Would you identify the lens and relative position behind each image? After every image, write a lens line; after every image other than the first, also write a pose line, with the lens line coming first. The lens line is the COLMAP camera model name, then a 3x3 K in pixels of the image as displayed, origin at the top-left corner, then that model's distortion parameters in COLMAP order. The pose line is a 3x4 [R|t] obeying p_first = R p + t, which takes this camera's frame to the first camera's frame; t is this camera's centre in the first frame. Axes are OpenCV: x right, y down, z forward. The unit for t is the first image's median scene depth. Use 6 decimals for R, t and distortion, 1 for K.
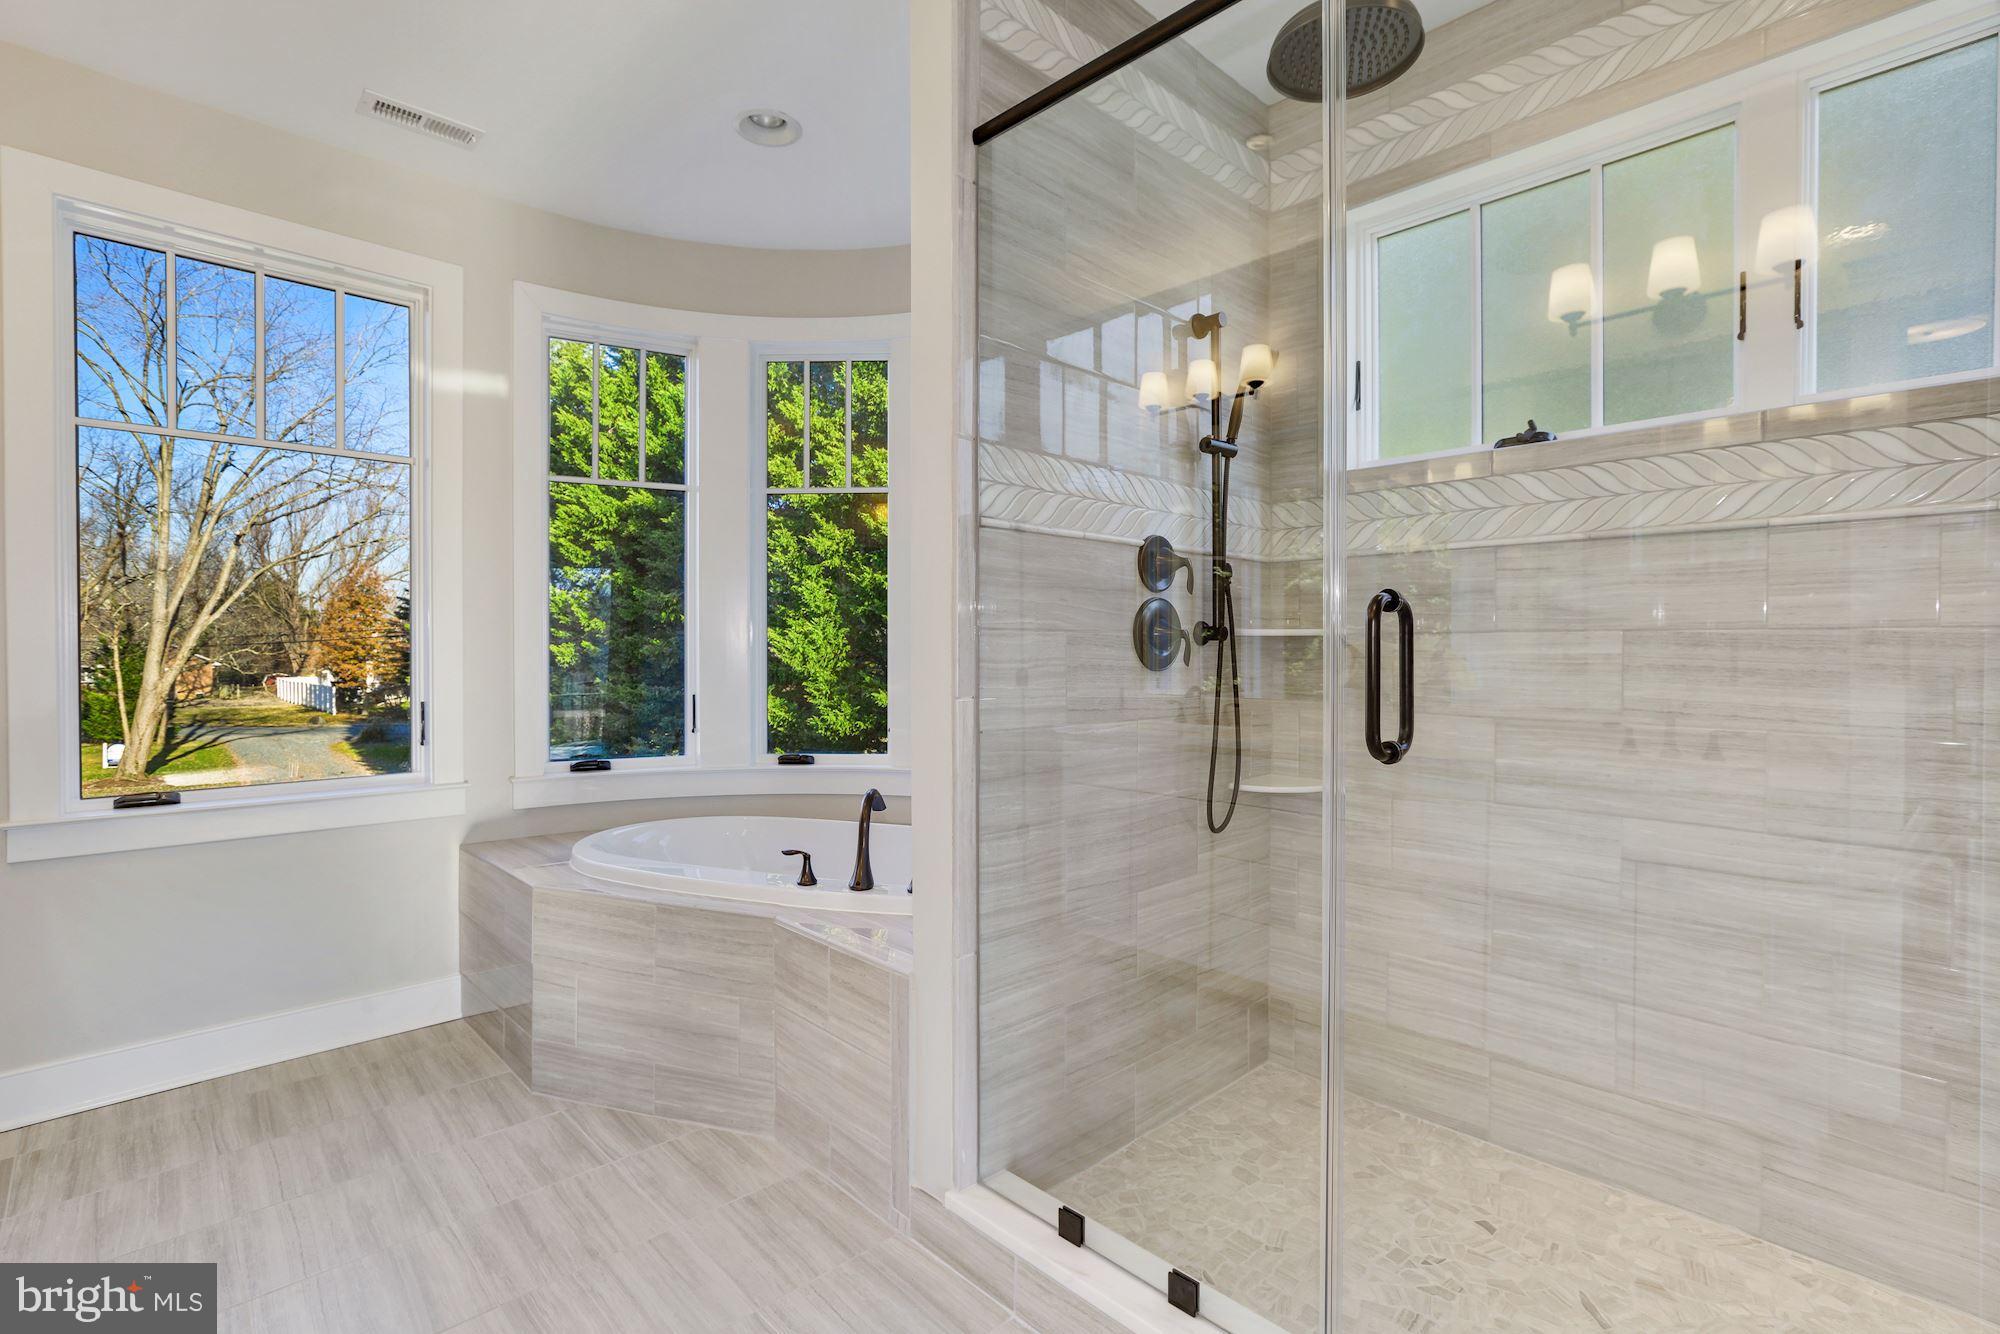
lens RADIAL K [[921.3, 0, 1010.9], [0, 921.3, 663.5], [0, 0, 1]] dist [-0.038538, 0.017681]
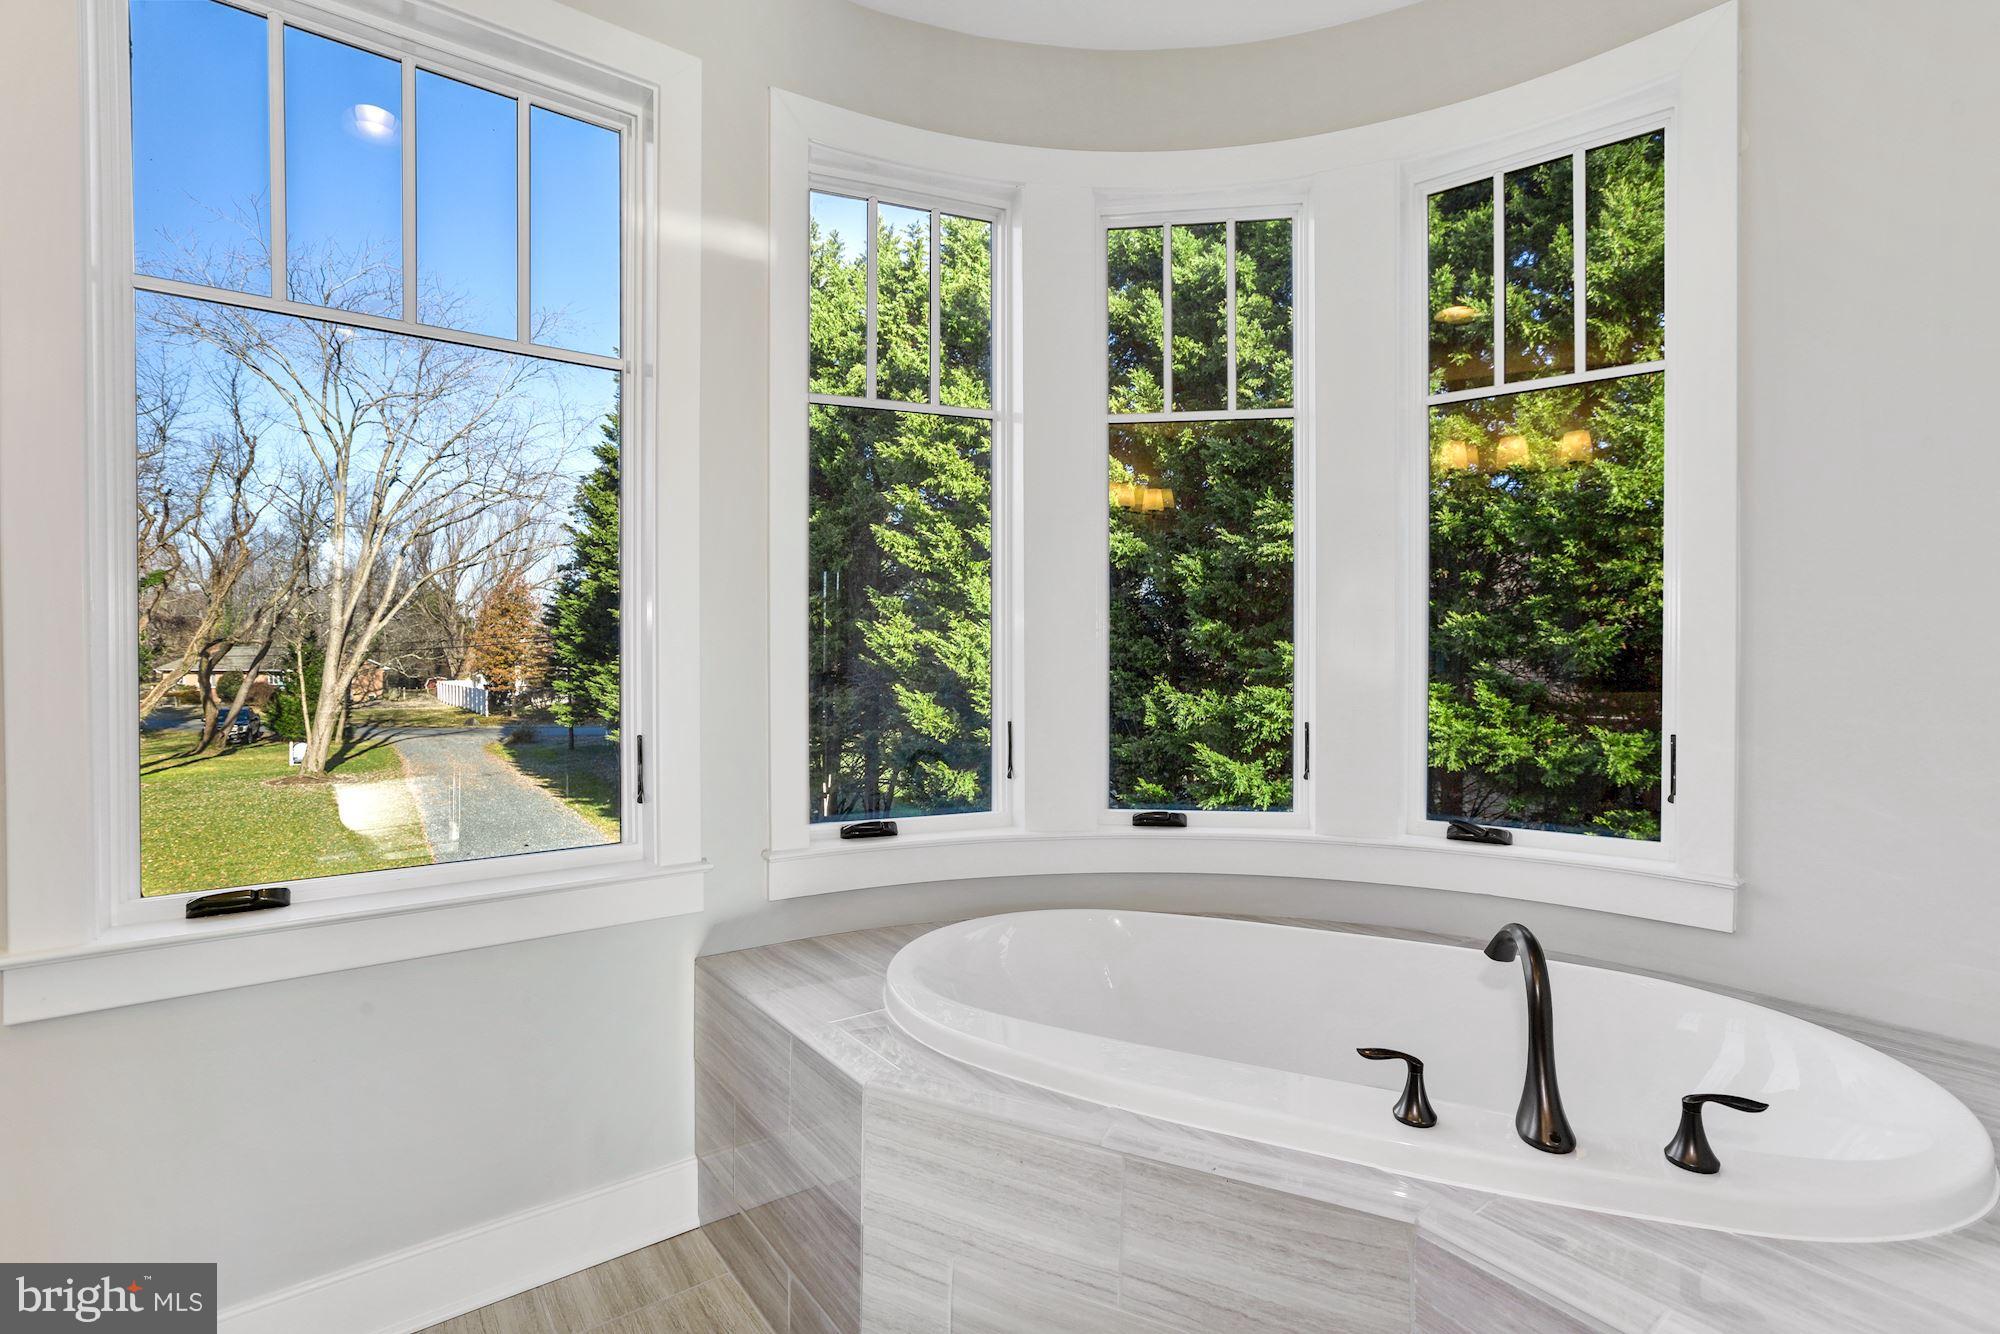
lens RADIAL K [[915.5, 0, 998.7], [0, 915.5, 670.5], [0, 0, 1]] dist [-0.037544, 0.017744]
pose [[0.992062, 0.001225, -0.125744, -0.315311], [-0.000885, 0.999996, 0.002762, -0.005380], [0.125747, -0.002629, 0.992059, 0.394075]]
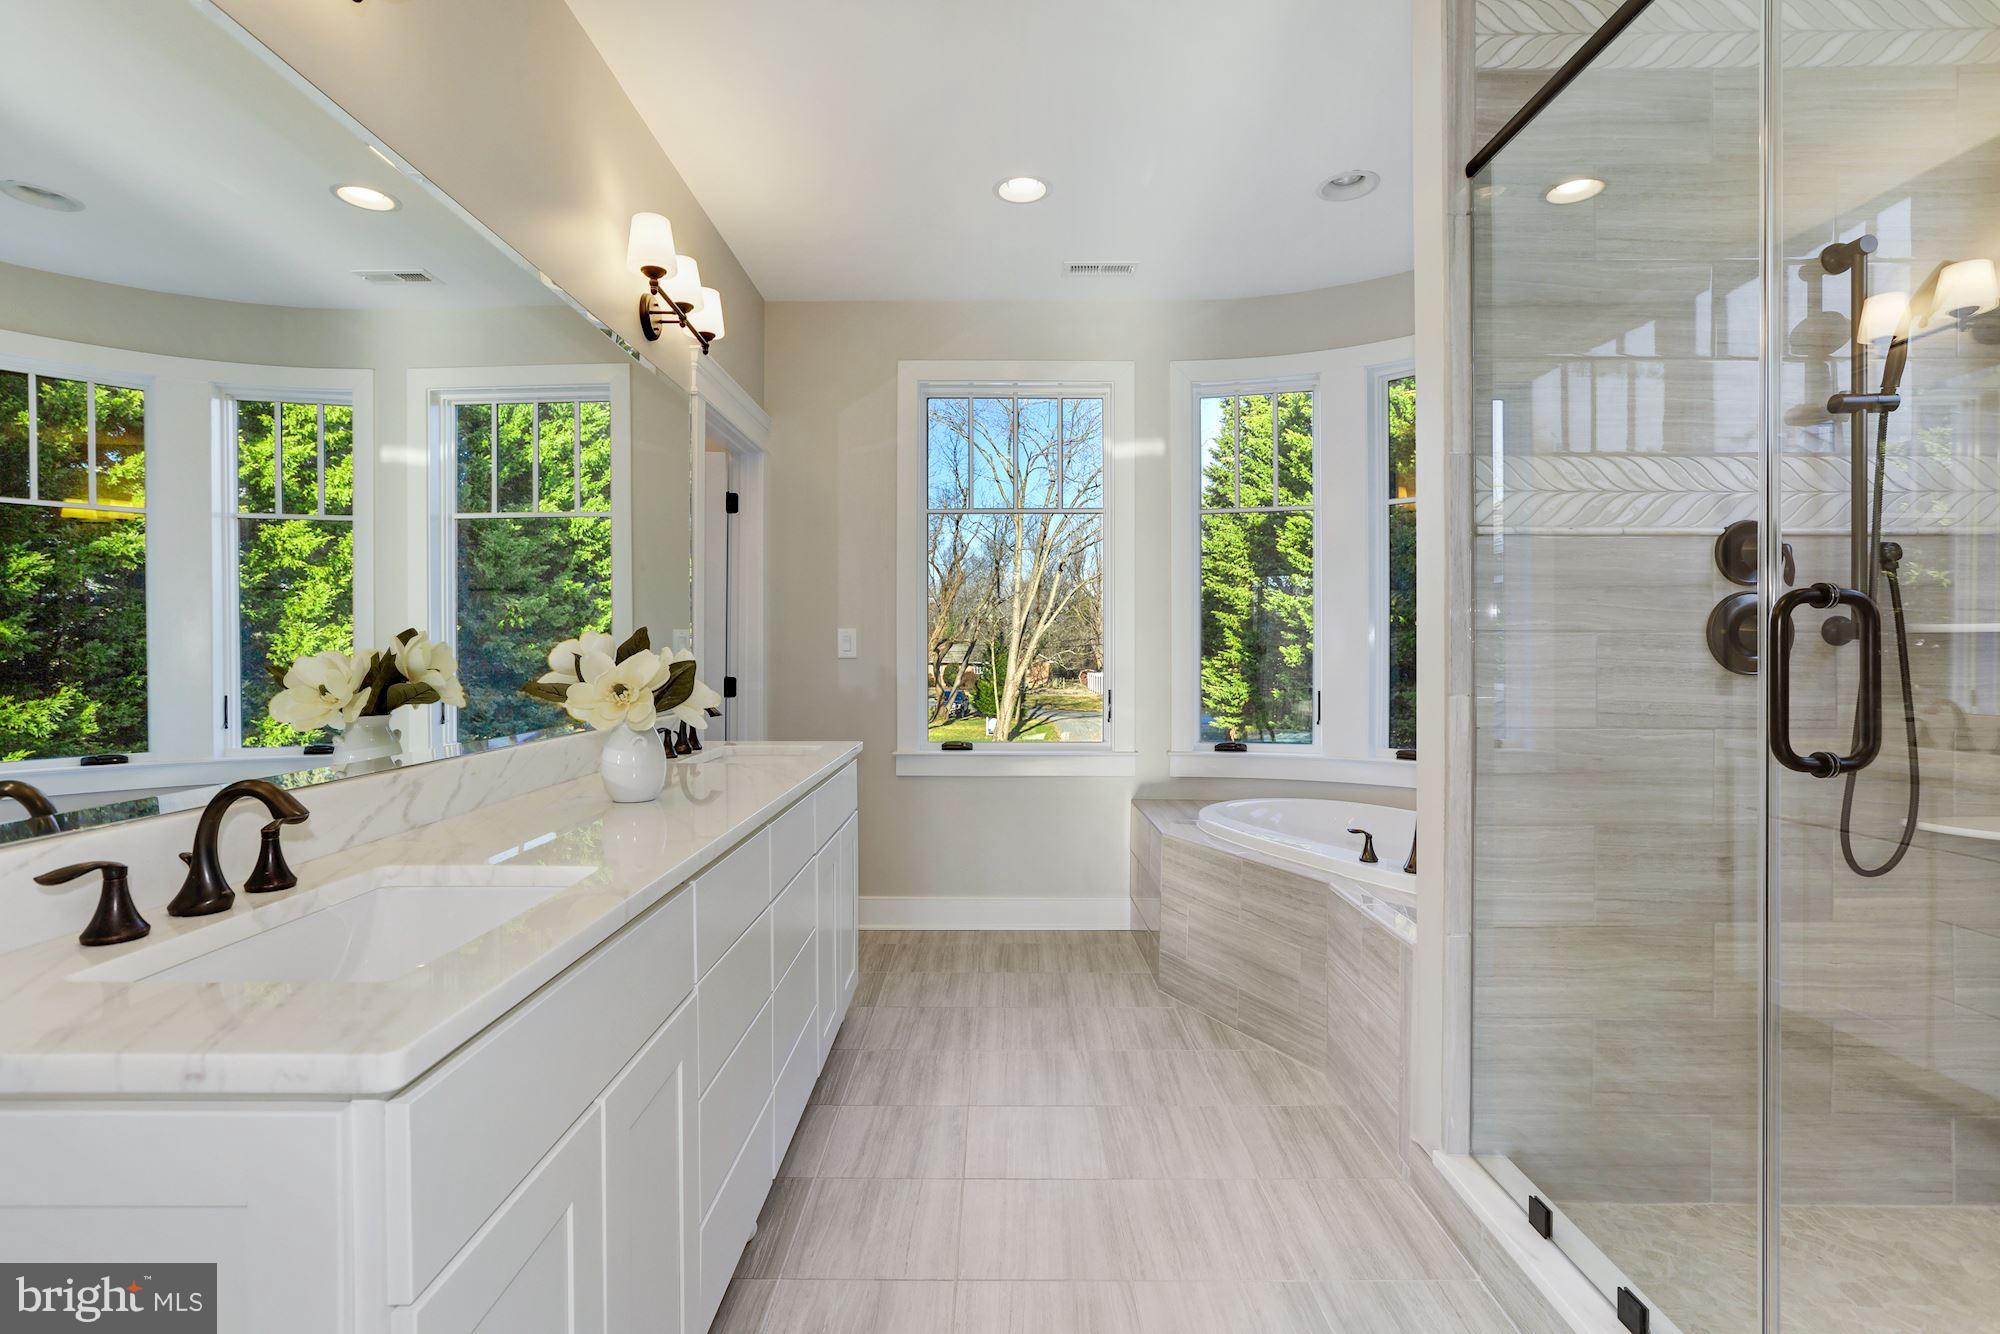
lens RADIAL K [[921.3, 0, 1010.9], [0, 921.3, 663.5], [0, 0, 1]] dist [-0.038538, 0.017681]
pose [[0.719172, 0.008615, -0.694779, 0.193995], [-0.009475, 0.999952, 0.002592, 0.001277], [0.694767, 0.004719, 0.719219, -0.082250]]
